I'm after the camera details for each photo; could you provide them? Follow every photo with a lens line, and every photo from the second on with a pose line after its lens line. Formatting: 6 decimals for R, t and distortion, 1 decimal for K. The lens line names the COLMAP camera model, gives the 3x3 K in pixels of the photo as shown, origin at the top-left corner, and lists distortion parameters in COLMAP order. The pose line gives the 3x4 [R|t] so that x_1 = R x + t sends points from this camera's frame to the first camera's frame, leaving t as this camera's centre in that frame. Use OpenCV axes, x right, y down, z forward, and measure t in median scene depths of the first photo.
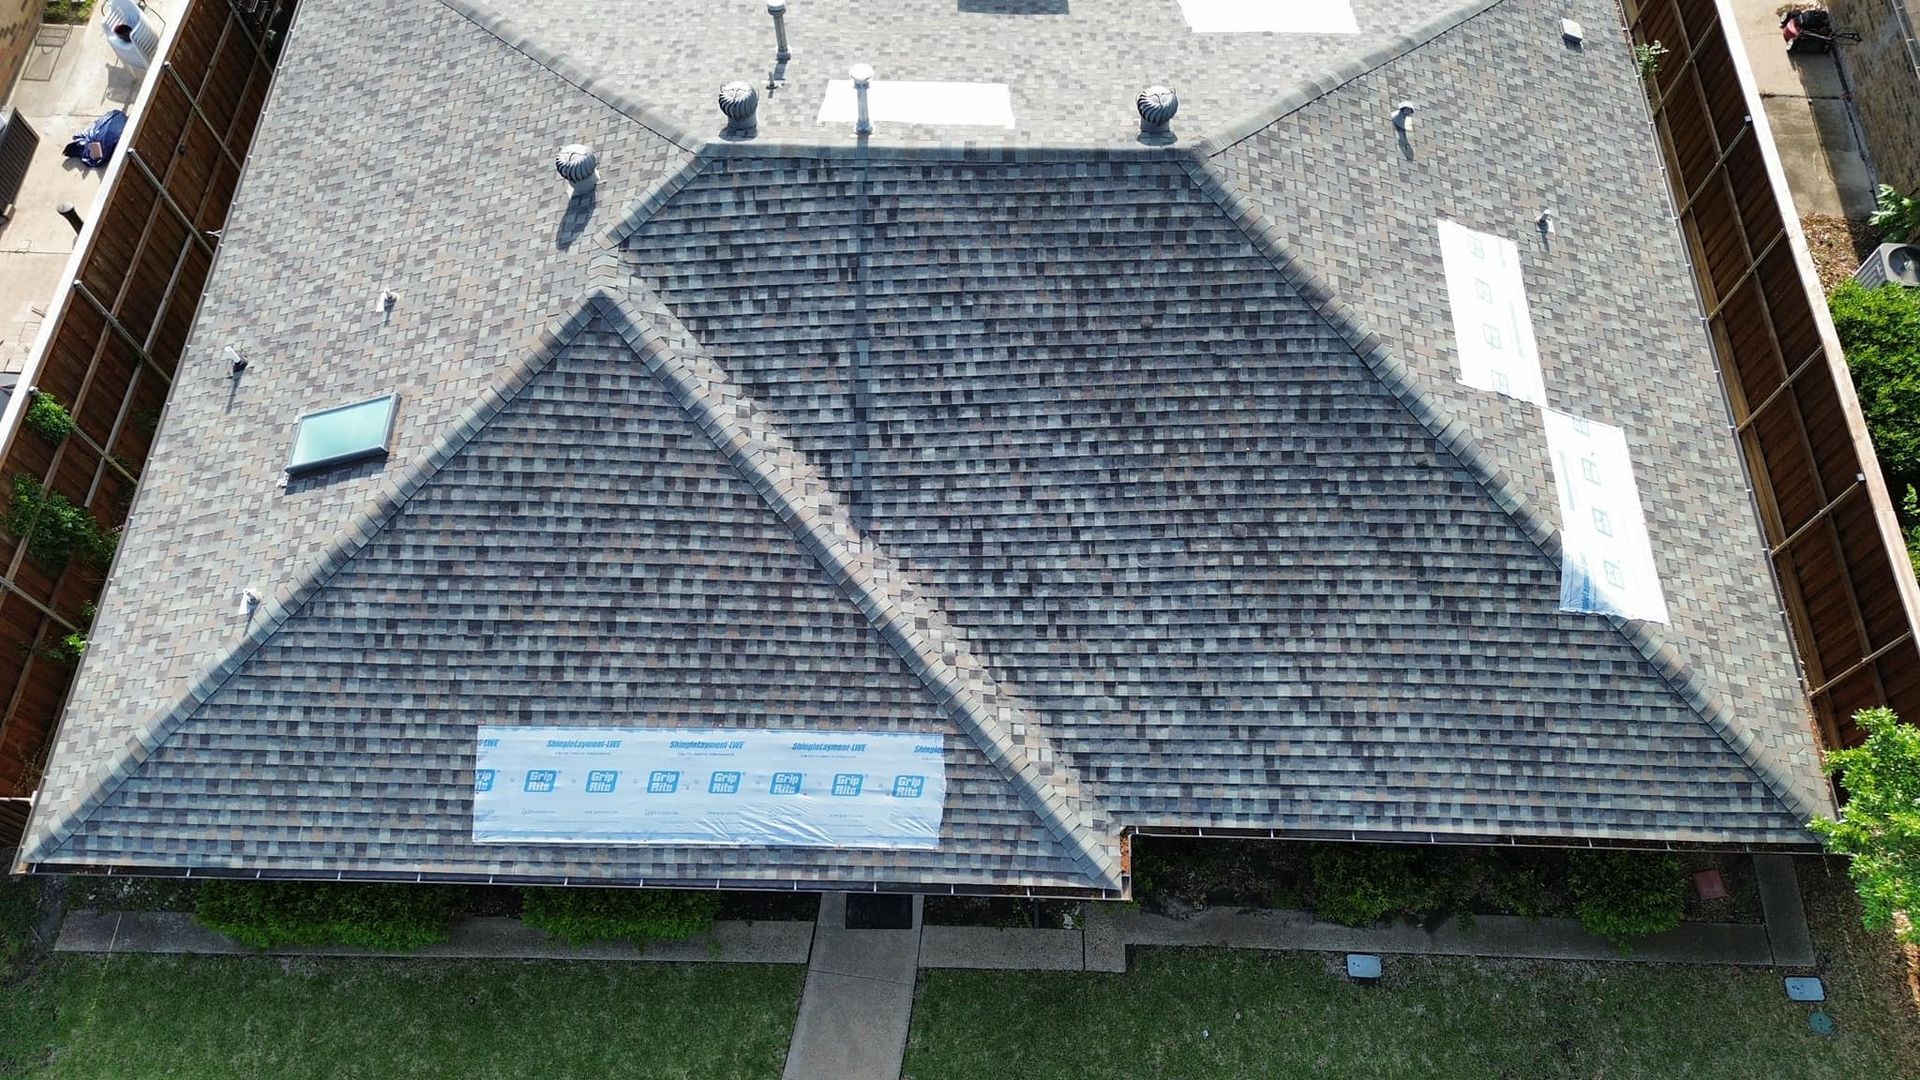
lens RADIAL K [[1358.6, 0, 959.5], [0, 1358.6, 532.3], [0, 0, 1]] dist [0.060254, -0.063119]
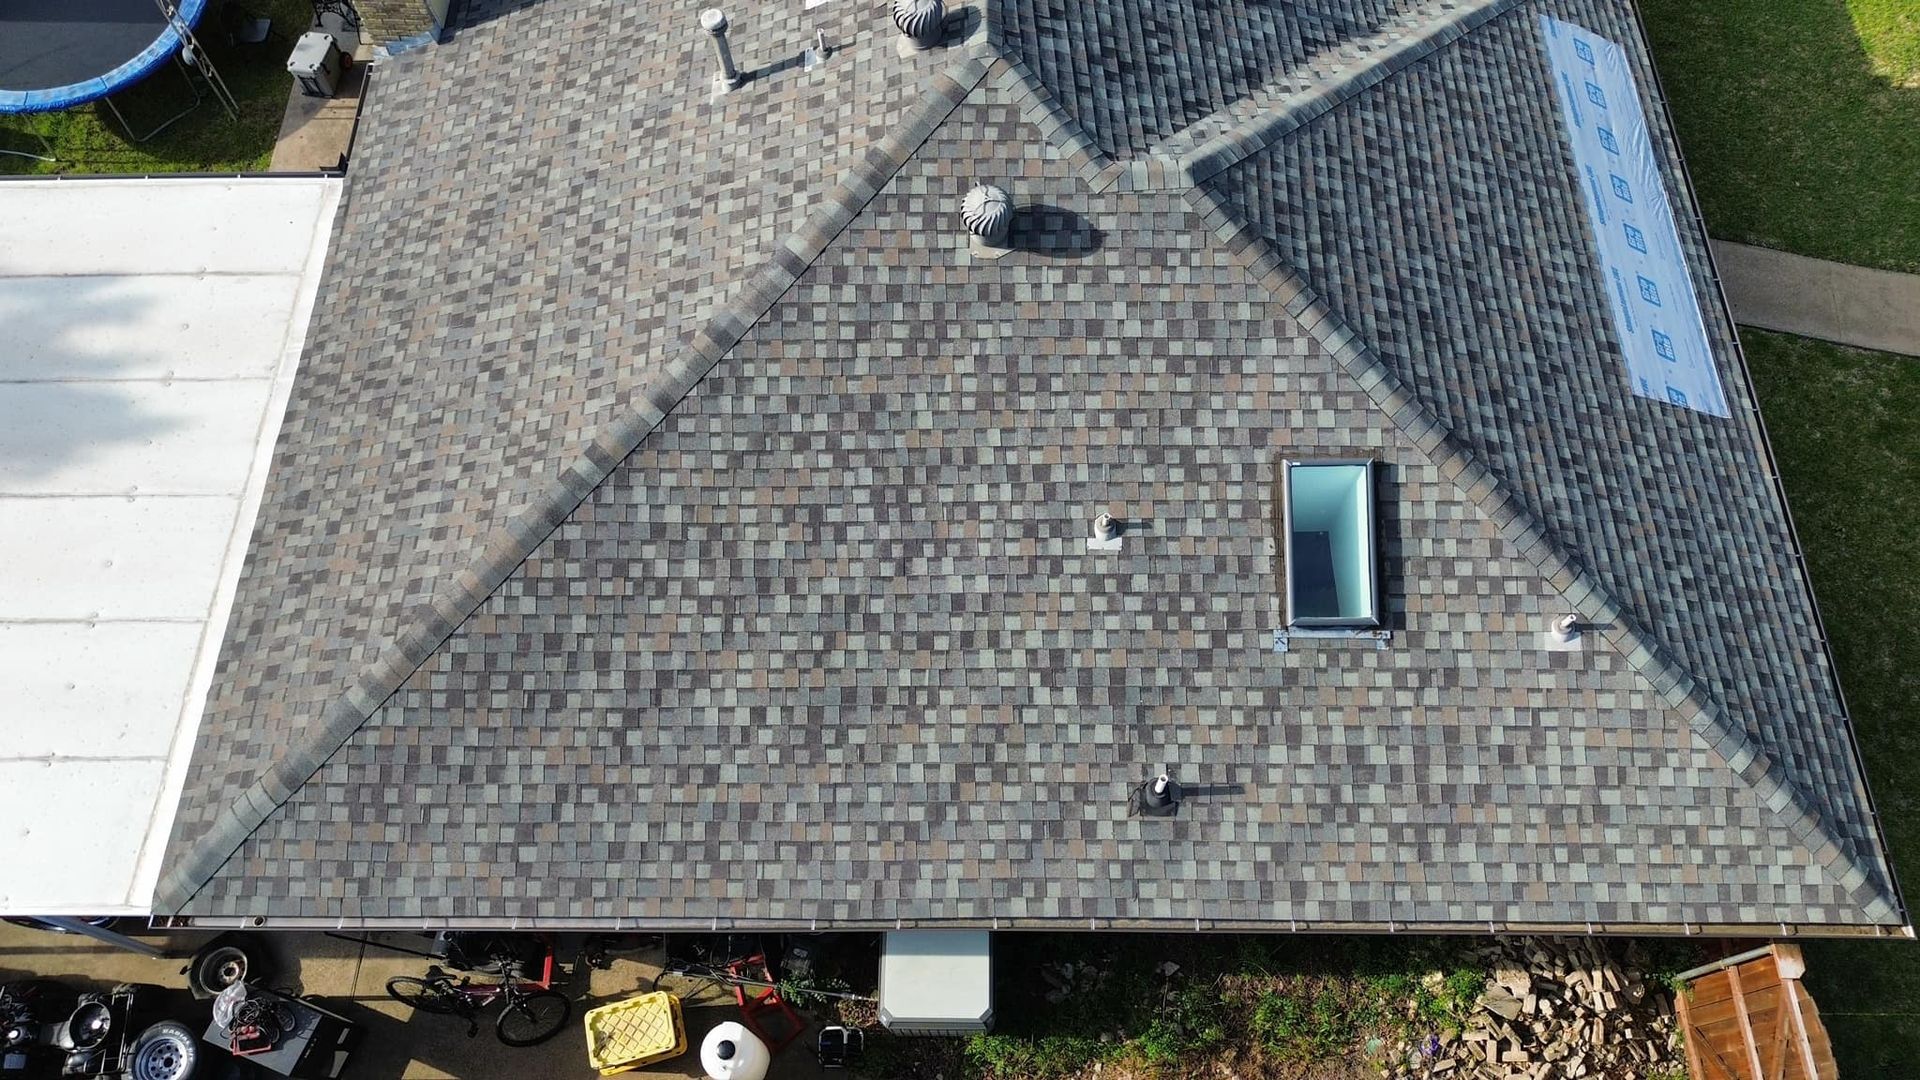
lens RADIAL K [[1358.6, 0, 947.1], [0, 1358.6, 544.9], [0, 0, 1]] dist [0.060254, -0.063119]
pose [[-0.014708, -0.890705, 0.454343, -0.823513], [0.894671, 0.191177, 0.403750, -0.585633], [-0.446483, 0.412426, 0.794077, 0.528176]]
